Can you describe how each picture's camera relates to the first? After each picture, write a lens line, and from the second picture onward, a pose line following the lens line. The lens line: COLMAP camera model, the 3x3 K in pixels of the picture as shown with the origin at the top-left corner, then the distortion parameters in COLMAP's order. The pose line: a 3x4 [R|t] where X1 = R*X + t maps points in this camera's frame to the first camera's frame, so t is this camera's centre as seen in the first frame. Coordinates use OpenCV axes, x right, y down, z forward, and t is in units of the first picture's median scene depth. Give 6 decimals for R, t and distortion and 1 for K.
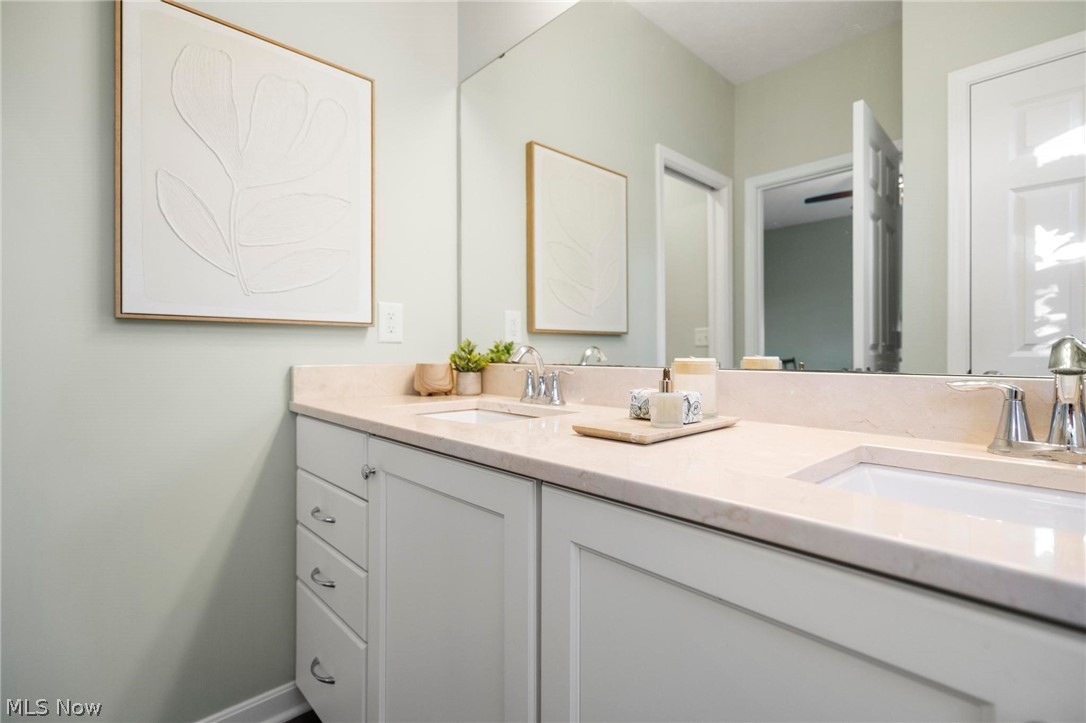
lens RADIAL K [[508.1, 0, 540.9], [0, 508.1, 355.4], [0, 0, 1]] dist [0.000899, 0.000137]
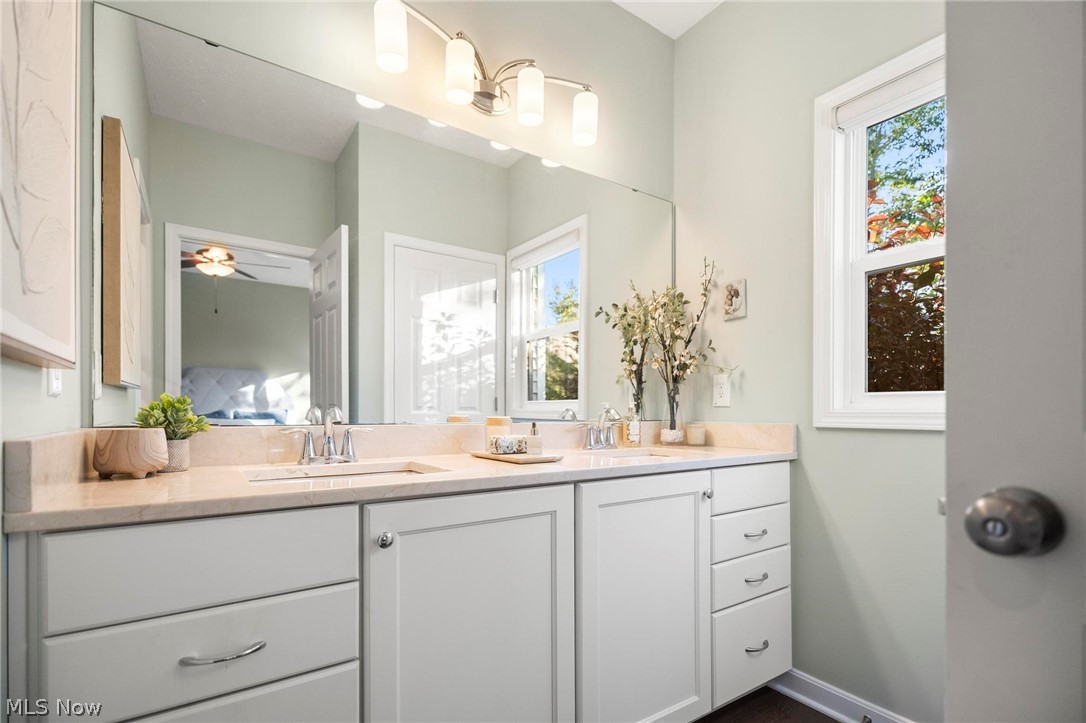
lens RADIAL K [[499.8, 0, 537.2], [0, 499.8, 406.8], [0, 0, 1]] dist [-0.000708, 0.000118]
pose [[0.145393, 0.004290, 0.989365, -0.727551], [0.003158, 0.999983, -0.004800, -0.007970], [-0.989369, 0.003823, 0.145377, 0.352292]]
